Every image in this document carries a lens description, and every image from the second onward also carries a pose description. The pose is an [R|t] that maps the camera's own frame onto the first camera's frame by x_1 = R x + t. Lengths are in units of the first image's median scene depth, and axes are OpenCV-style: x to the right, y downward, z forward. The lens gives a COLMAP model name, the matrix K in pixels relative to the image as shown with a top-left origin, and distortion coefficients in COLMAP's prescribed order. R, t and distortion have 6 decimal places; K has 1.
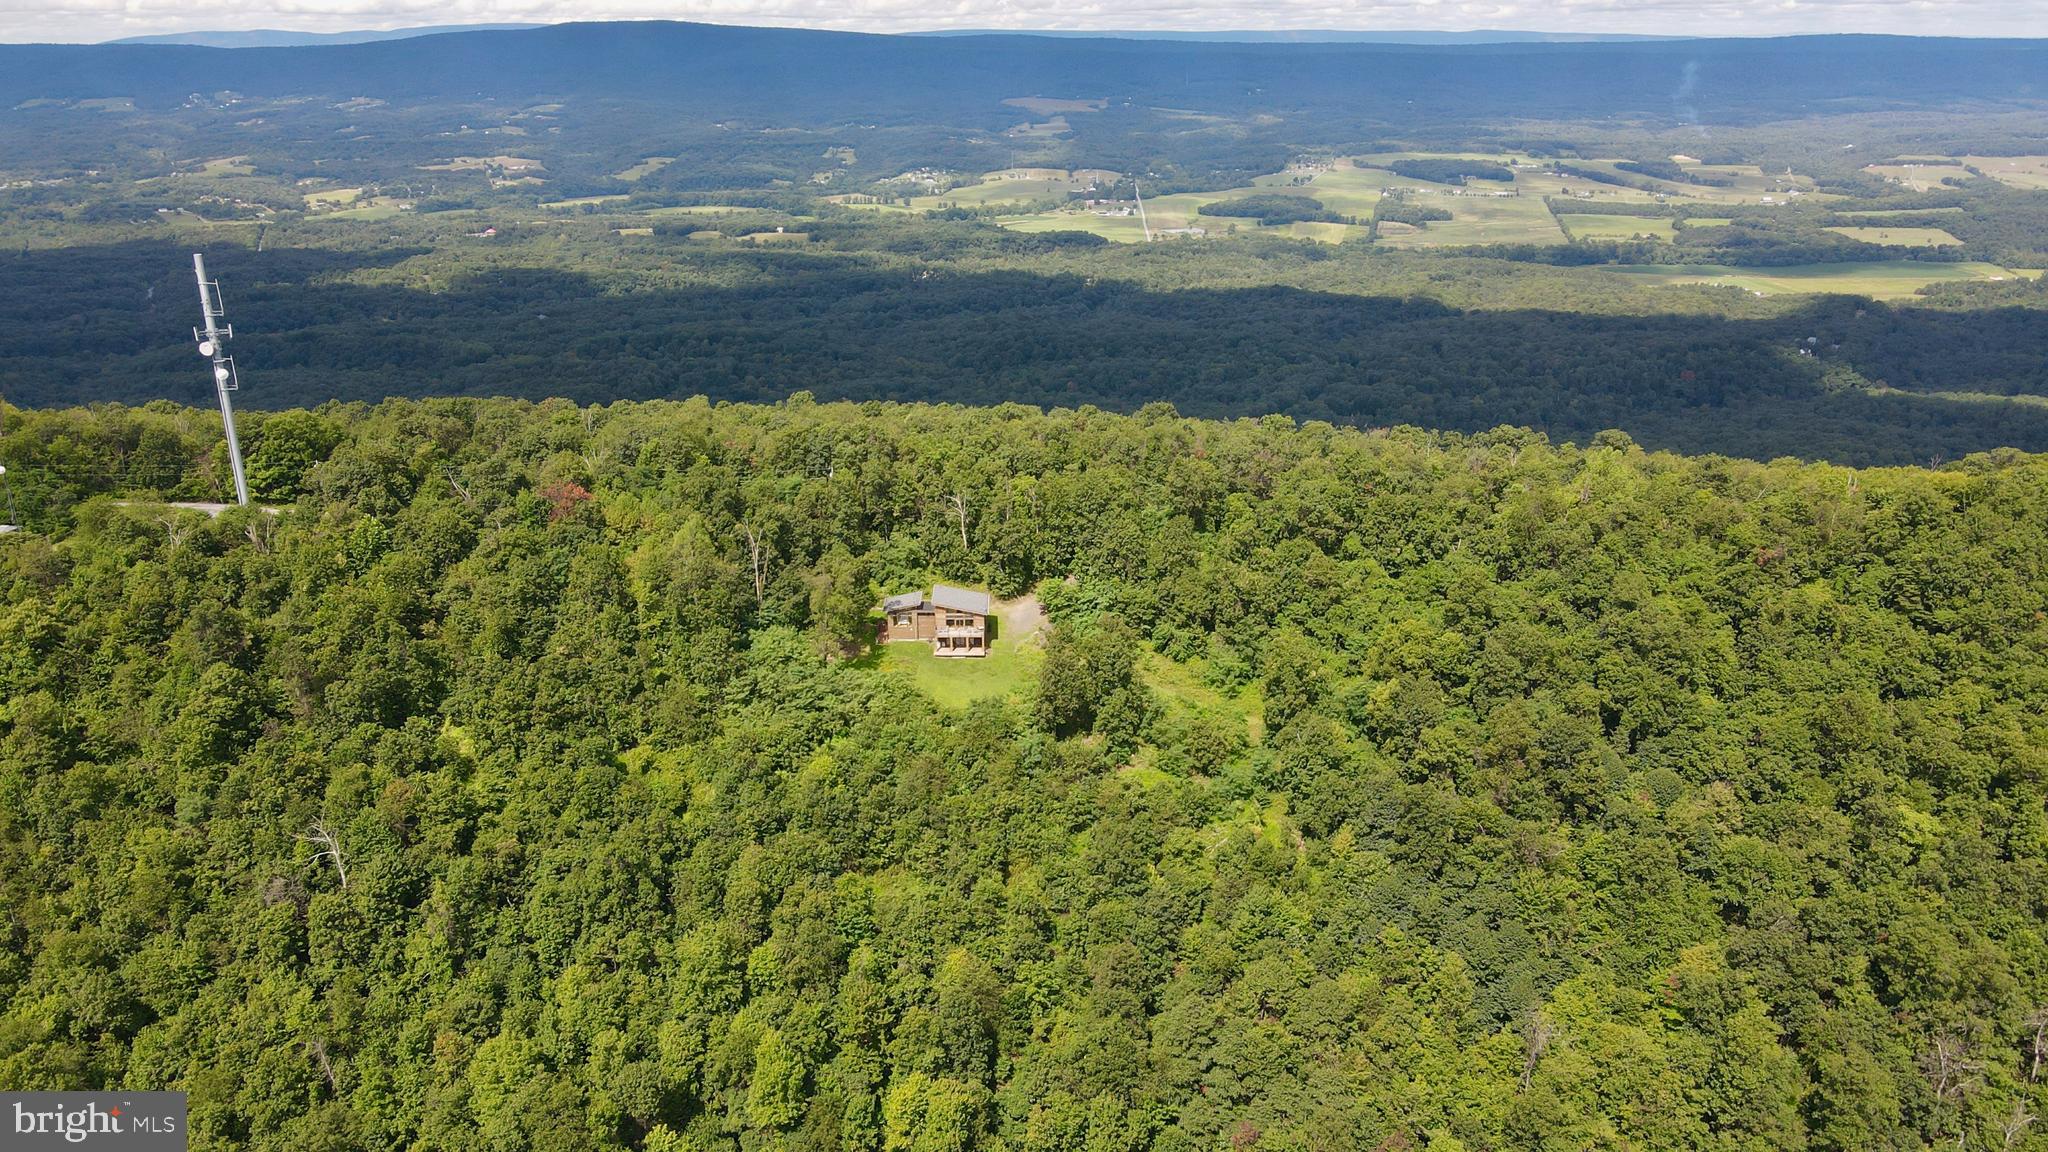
lens RADIAL K [[1513.4, 0, 1024.0], [0, 1513.4, 576.0], [0, 0, 1]] dist [-0.004922, 0.034004]
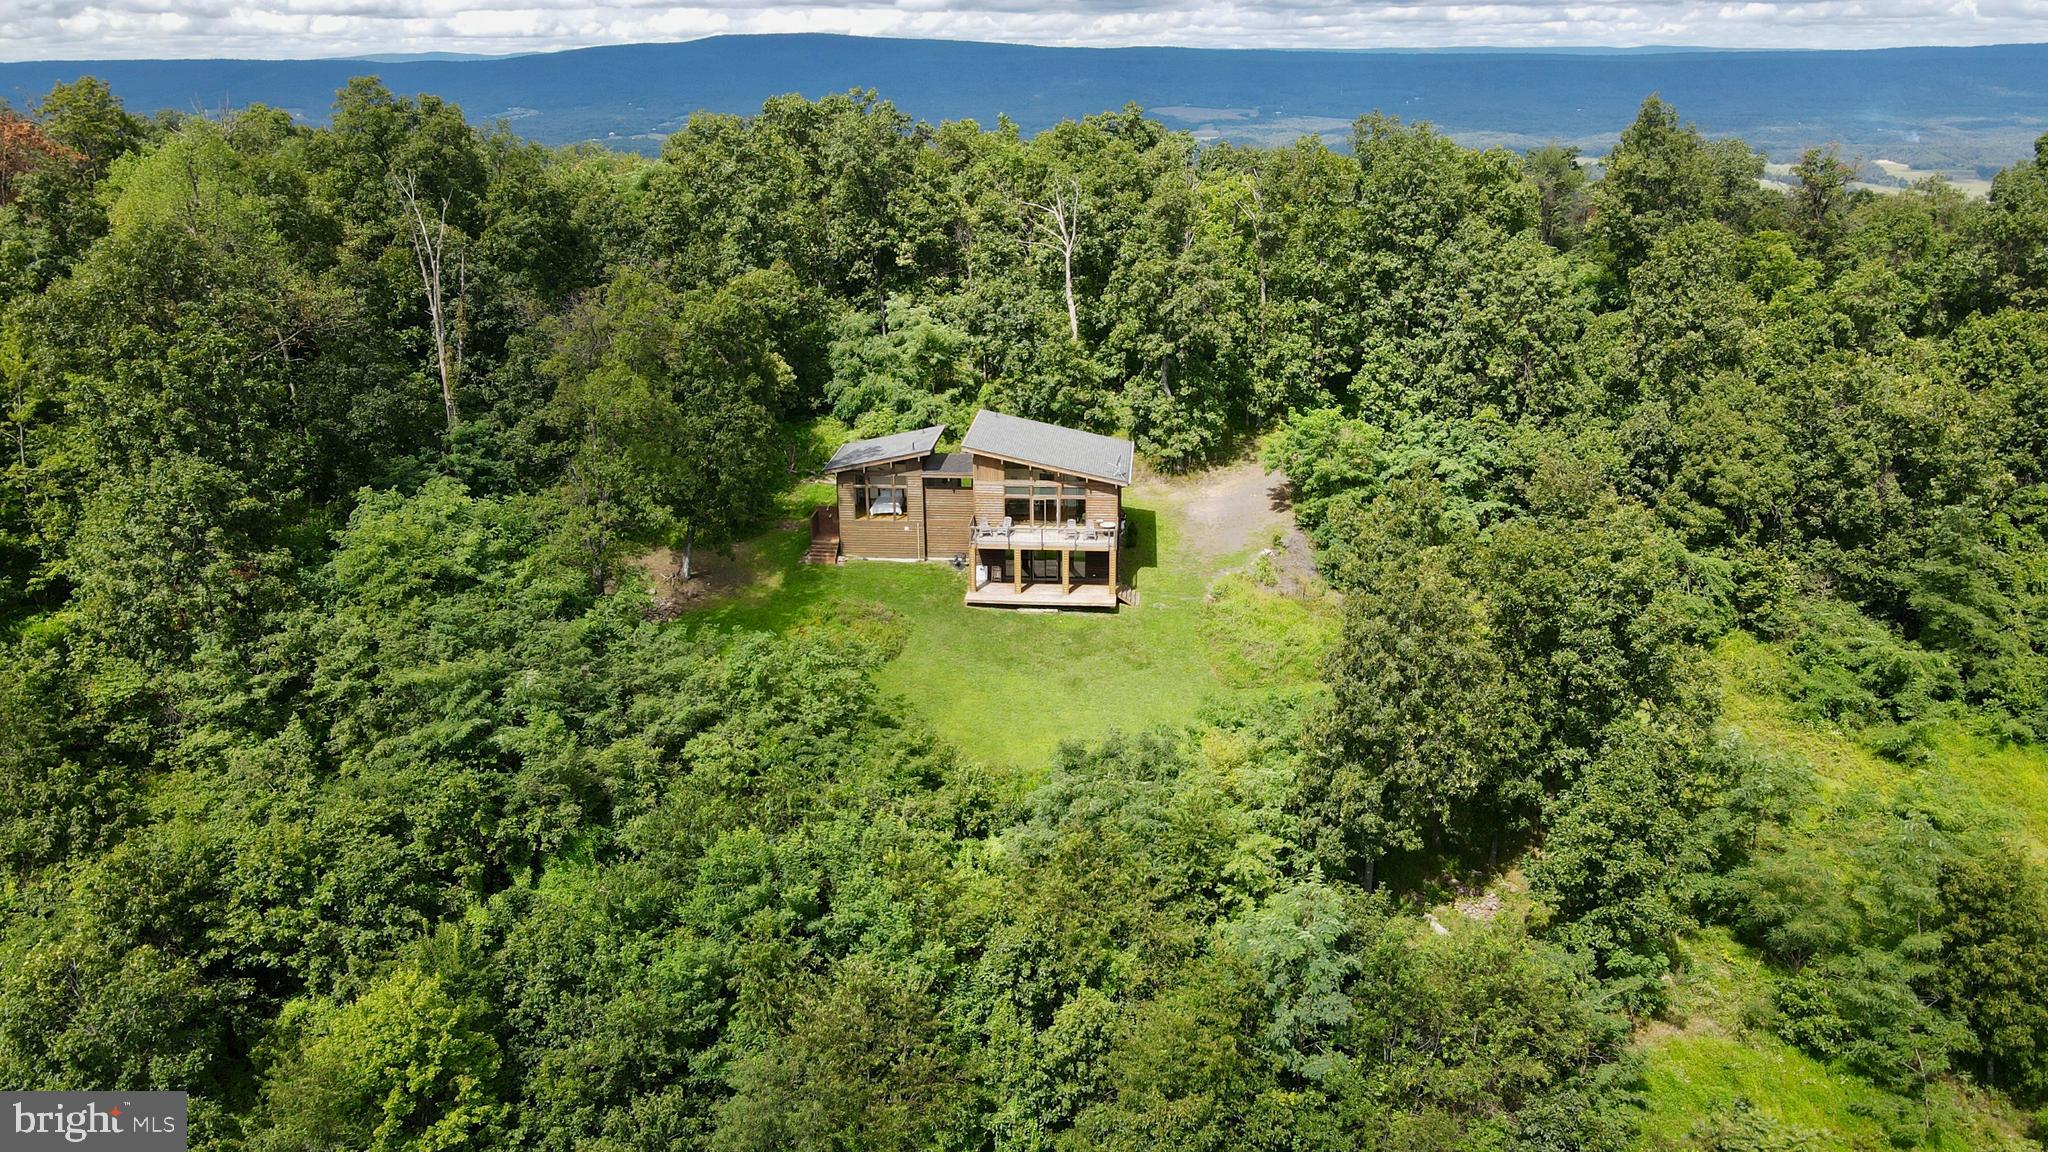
lens RADIAL K [[1513.4, 0, 1024.0], [0, 1513.4, 576.0], [0, 0, 1]] dist [-0.004922, 0.034004]
pose [[0.995657, 0.025678, -0.089482, -0.018439], [-0.026911, 0.999558, -0.012598, 0.056125], [0.089119, 0.014952, 0.995909, 0.740542]]
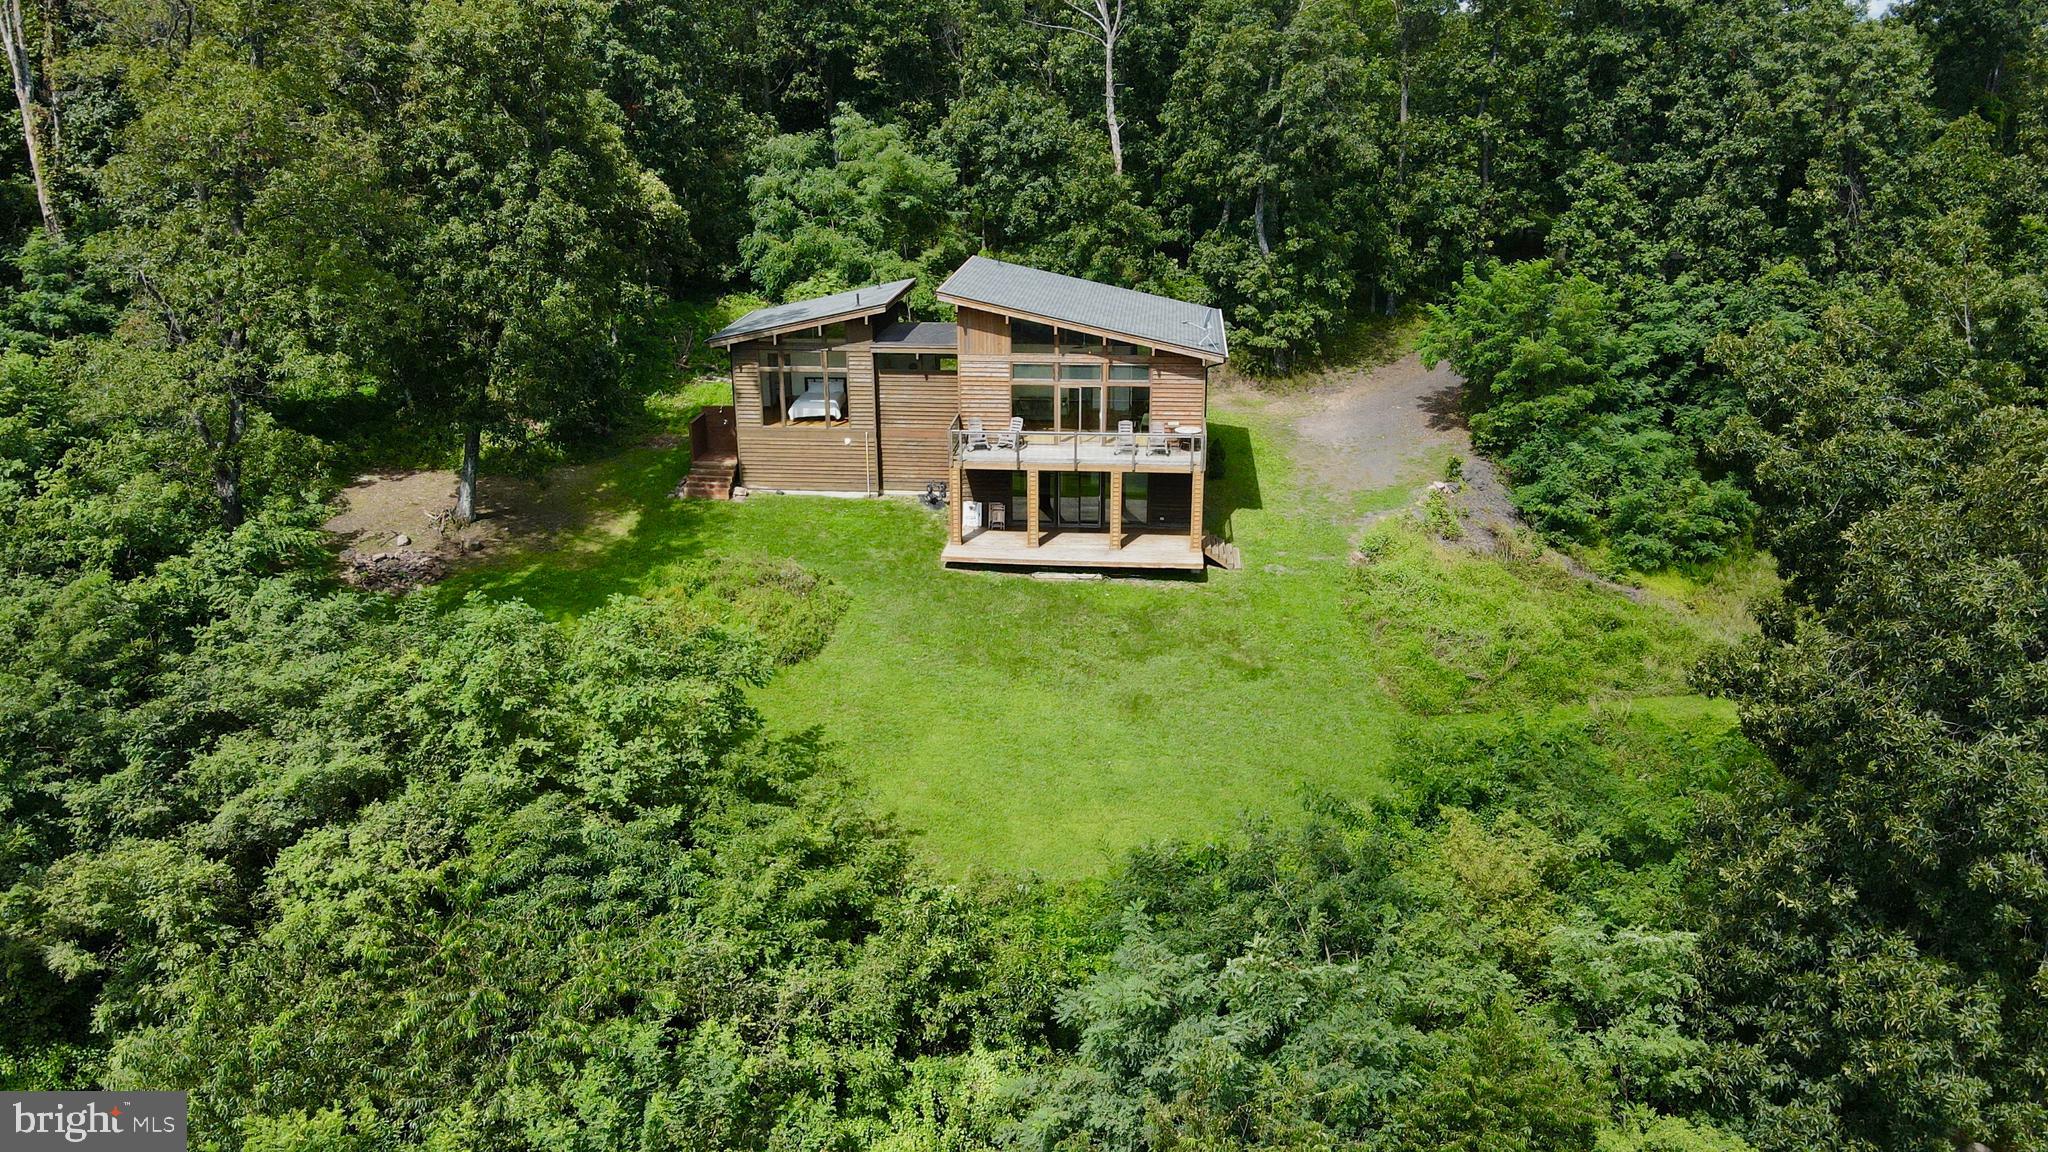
lens RADIAL K [[1513.4, 0, 1024.0], [0, 1513.4, 576.0], [0, 0, 1]] dist [-0.004922, 0.034004]
pose [[0.995030, 0.030595, -0.094757, -0.033822], [-0.031714, 0.999444, -0.010325, 0.062227], [0.094388, 0.013279, 0.995447, 0.895618]]
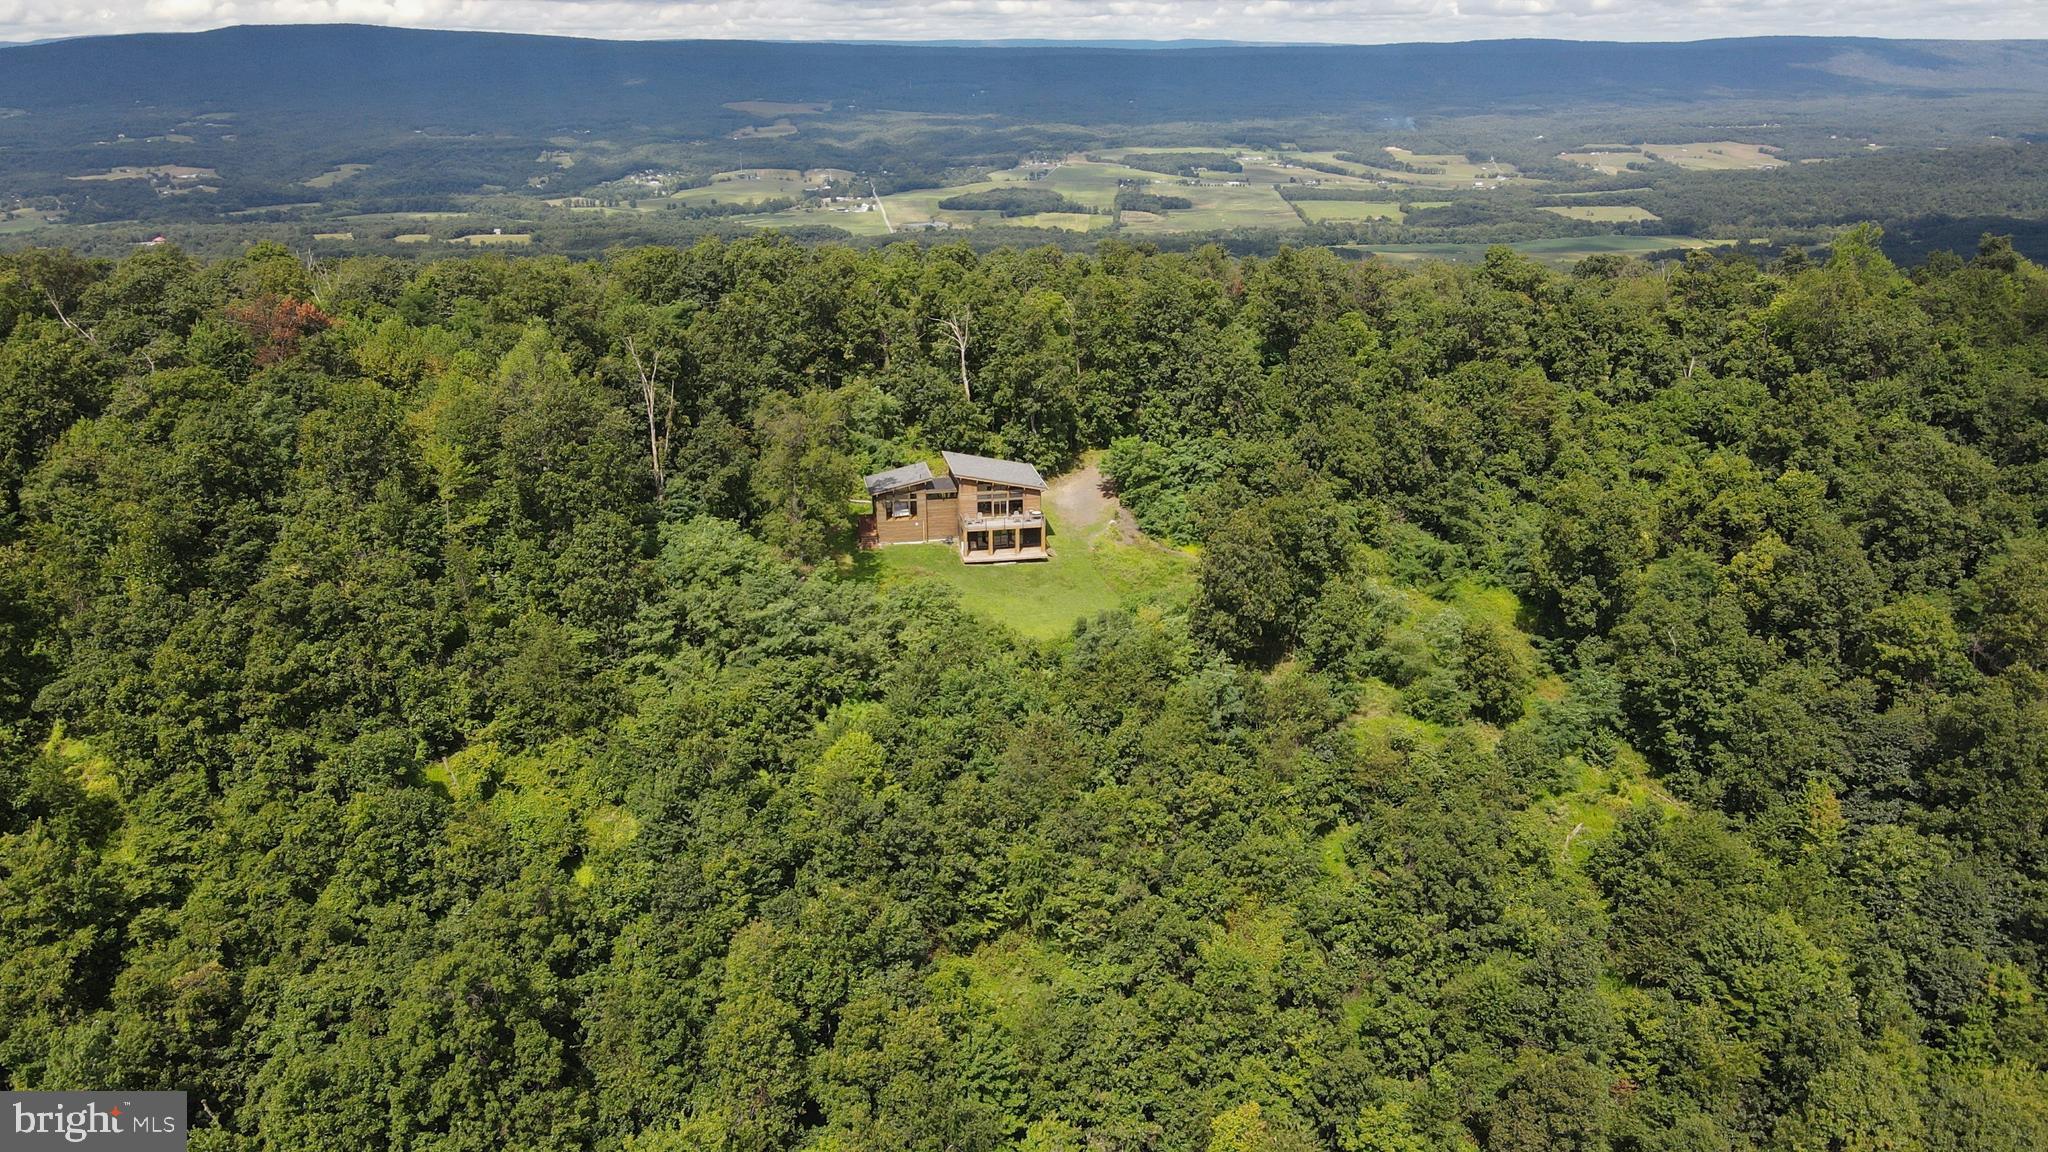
lens RADIAL K [[1513.4, 0, 1024.0], [0, 1513.4, 576.0], [0, 0, 1]] dist [-0.004922, 0.034004]
pose [[0.984131, -0.061101, 0.166589, -0.149927], [0.062313, 0.998055, -0.002053, 0.067034], [-0.166139, 0.012401, 0.986024, 0.459331]]
